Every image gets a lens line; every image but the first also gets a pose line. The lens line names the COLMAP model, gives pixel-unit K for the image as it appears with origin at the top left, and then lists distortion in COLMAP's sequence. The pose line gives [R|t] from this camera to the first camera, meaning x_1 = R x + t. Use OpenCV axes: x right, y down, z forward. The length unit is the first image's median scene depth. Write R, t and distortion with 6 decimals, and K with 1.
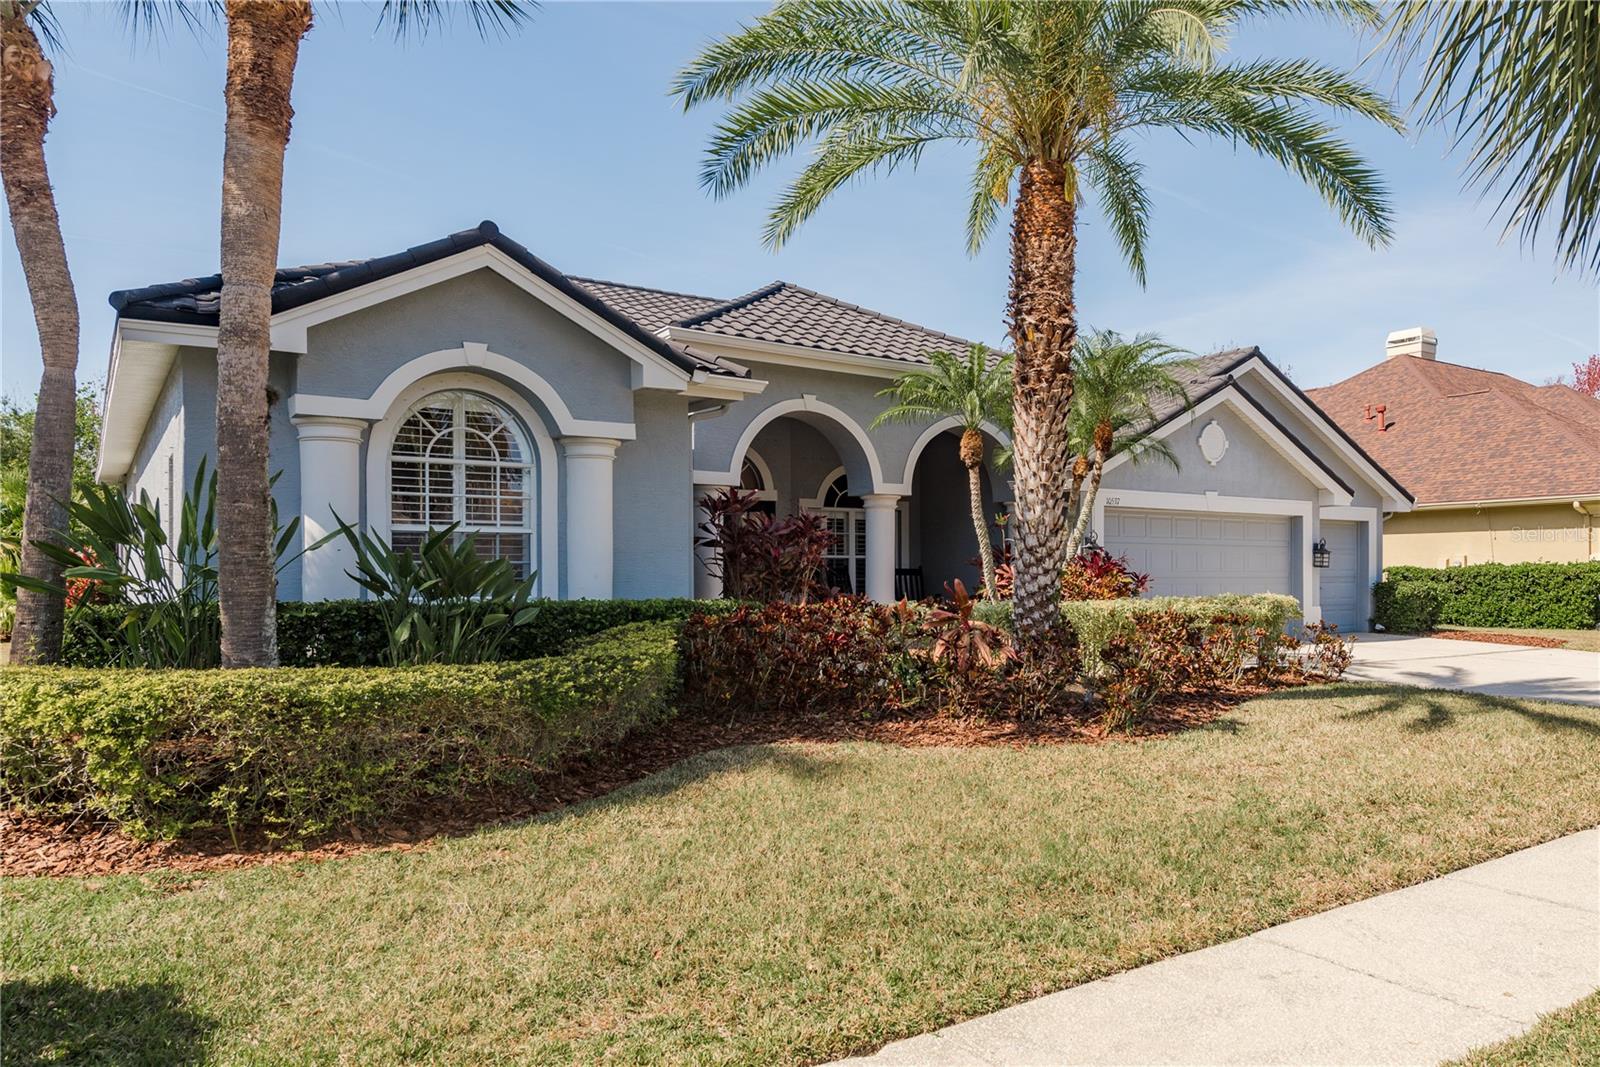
lens RADIAL K [[1074.8, 0, 800.0], [0, 1074.8, 533.5], [0, 0, 1]] dist [0.000747, 0.000094]
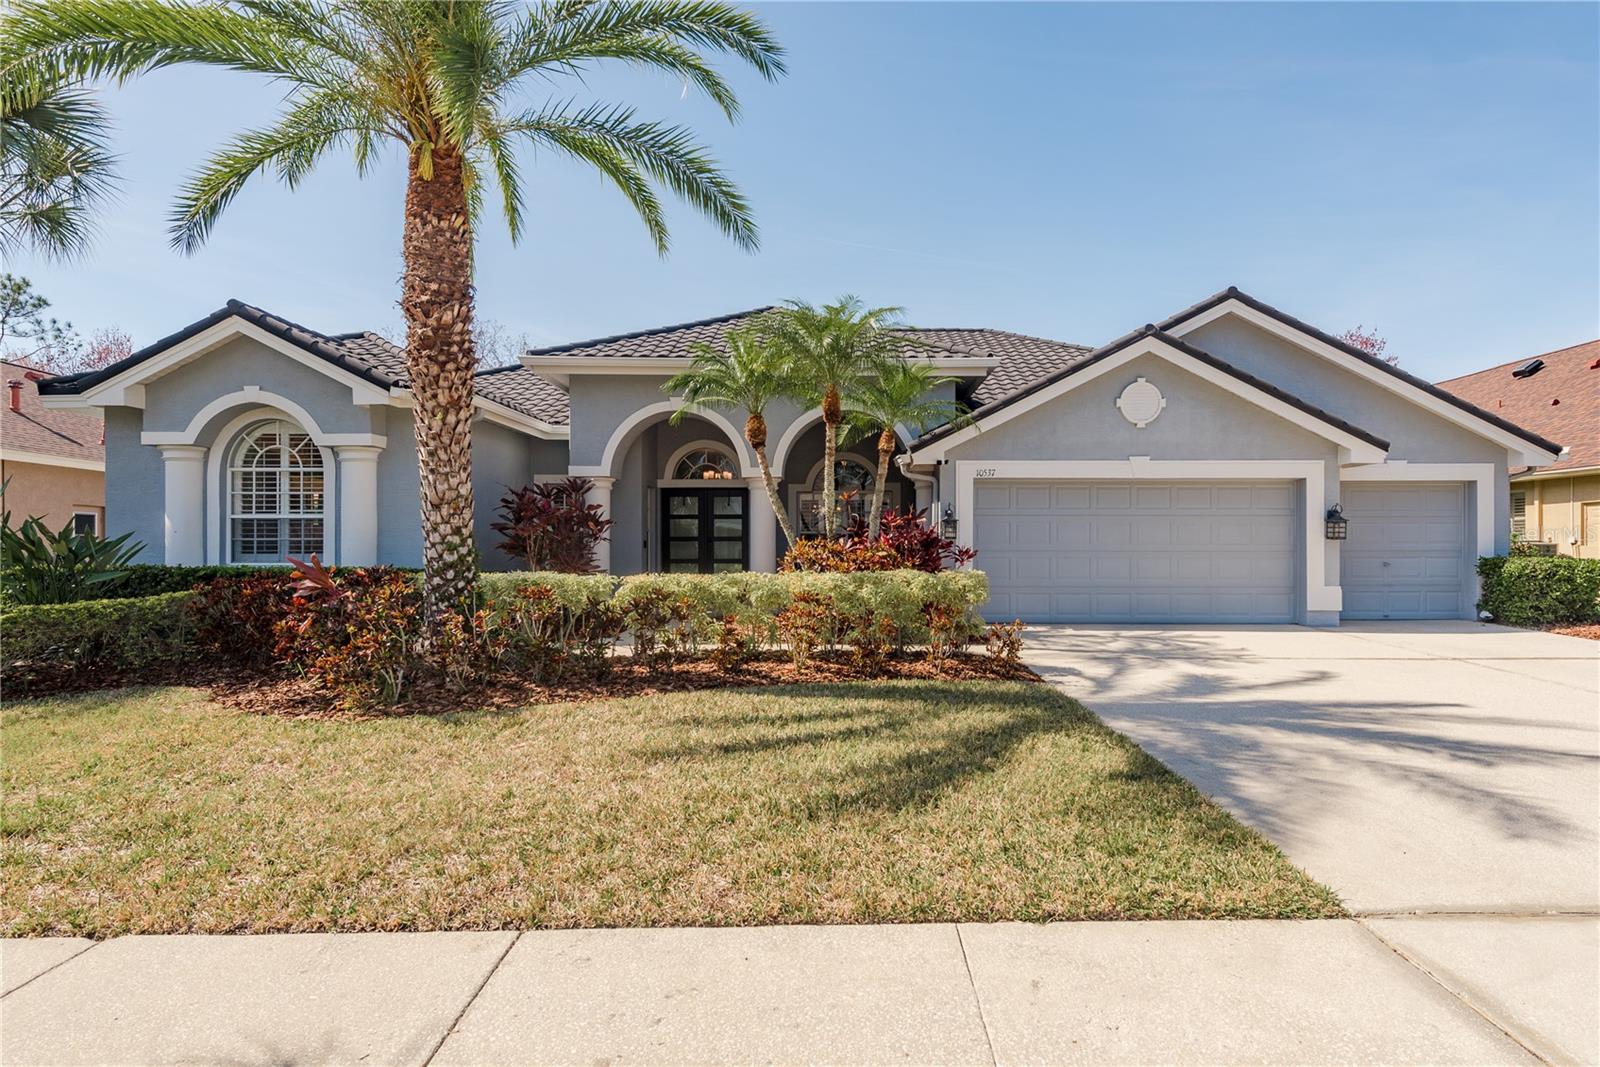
lens RADIAL K [[772.4, 0, 800.0], [0, 772.4, 533.5], [0, 0, 1]] dist [0.001925, 0.000545]
pose [[0.843989, -0.012357, -0.536218, 0.526365], [0.020681, 0.999741, 0.009512, 0.015004], [0.535962, -0.019117, 0.844026, 0.314680]]
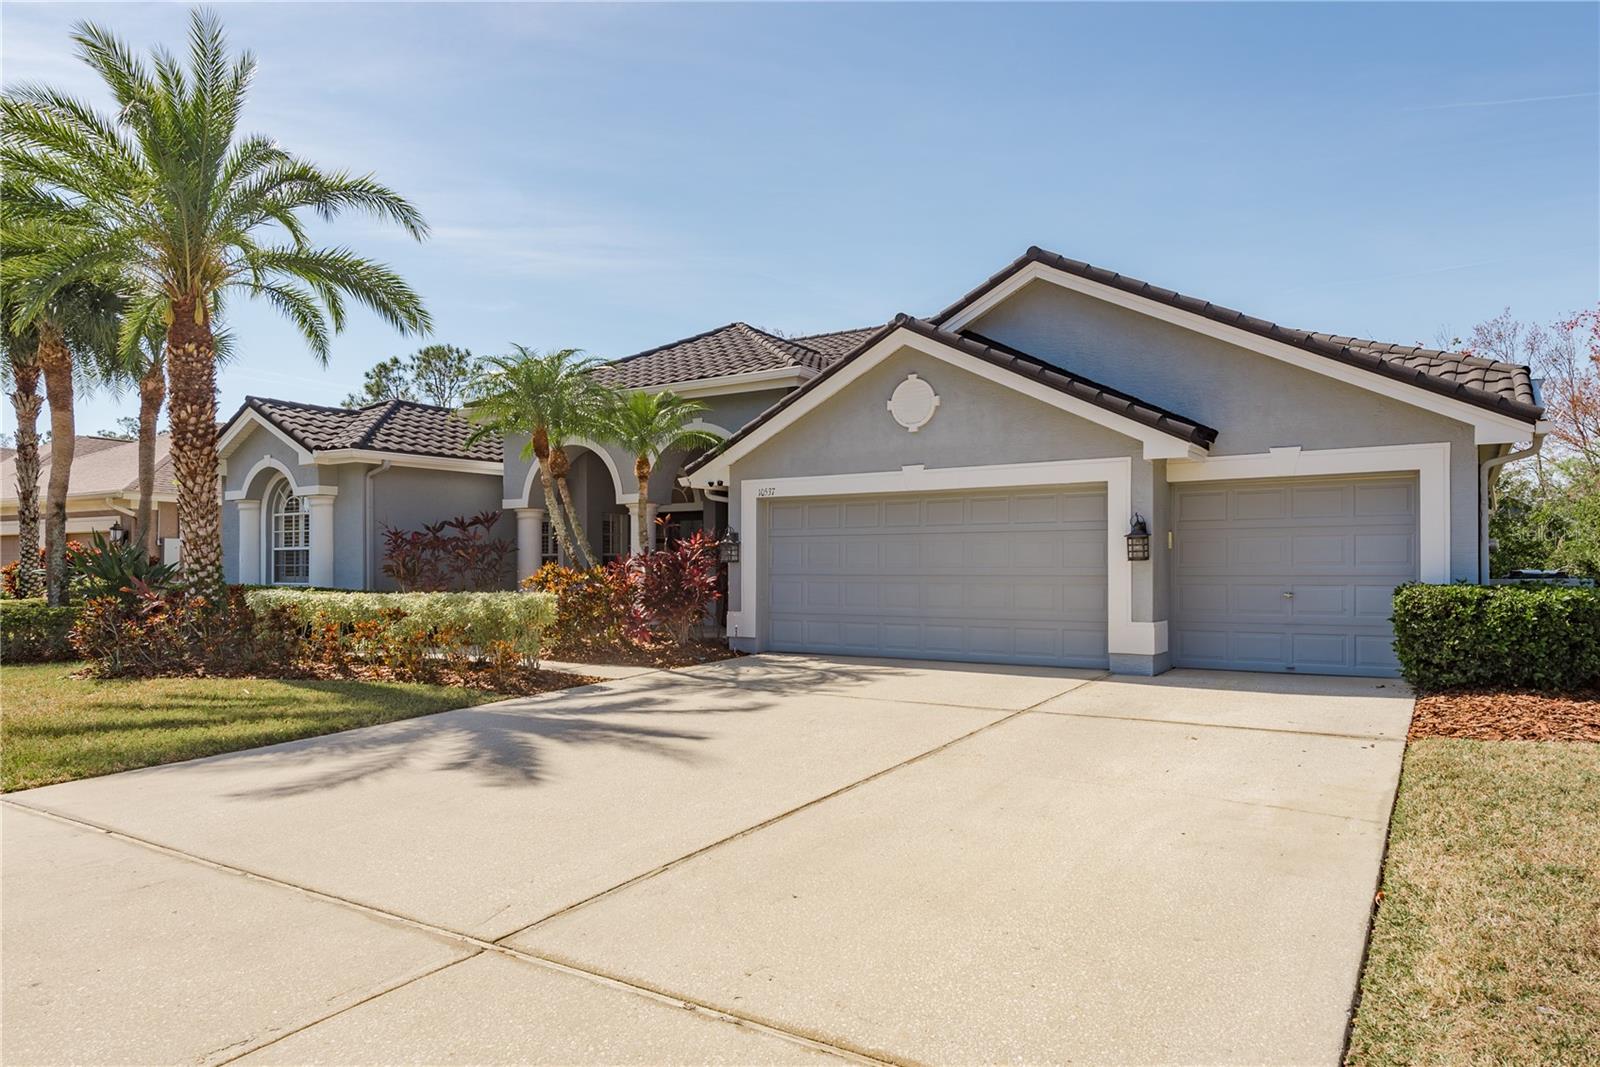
lens RADIAL K [[916.4, 0, 798.5], [0, 916.4, 554.9], [0, 0, 1]] dist [0.000431, -0.000118]
pose [[0.457507, -0.017190, -0.889040, 1.005963], [0.033198, 0.999446, -0.002240, 0.026630], [0.888586, -0.028490, 0.457825, 0.663909]]
